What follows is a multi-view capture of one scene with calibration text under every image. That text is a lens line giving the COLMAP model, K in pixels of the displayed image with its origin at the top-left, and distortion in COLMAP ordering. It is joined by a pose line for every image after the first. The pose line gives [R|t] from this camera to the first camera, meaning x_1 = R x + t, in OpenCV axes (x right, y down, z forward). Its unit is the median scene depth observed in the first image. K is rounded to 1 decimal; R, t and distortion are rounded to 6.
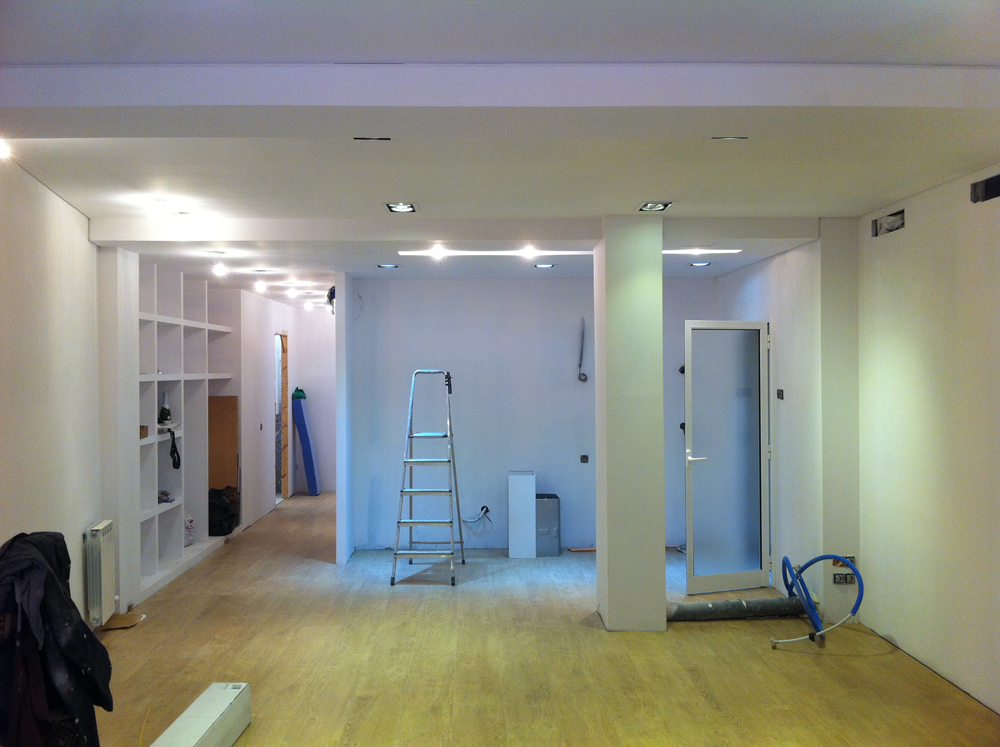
lens RADIAL K [[911.7, 0, 500.0], [0, 911.7, 373.5], [0, 0, 1]] dist [0.003870, -0.220955]
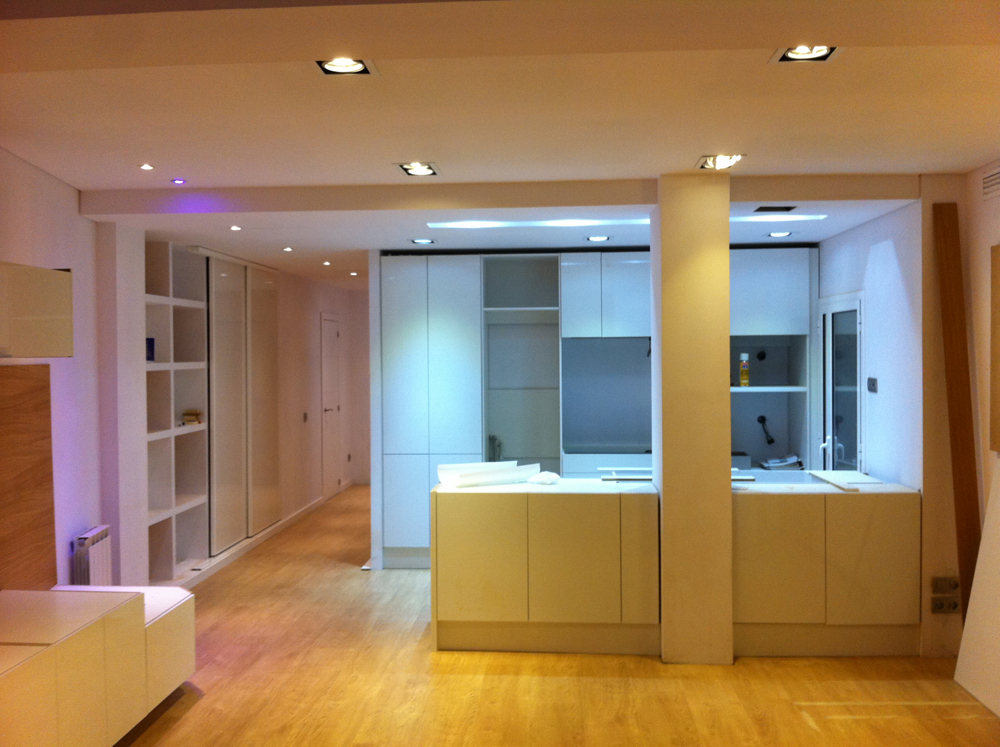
lens RADIAL K [[911.7, 0, 500.0], [0, 911.7, 373.5], [0, 0, 1]] dist [0.003870, -0.220955]
pose [[0.995333, -0.001865, -0.096486, 0.053039], [0.003791, 0.999797, 0.019782, -0.006677], [0.096430, -0.020056, 0.995138, 0.155615]]
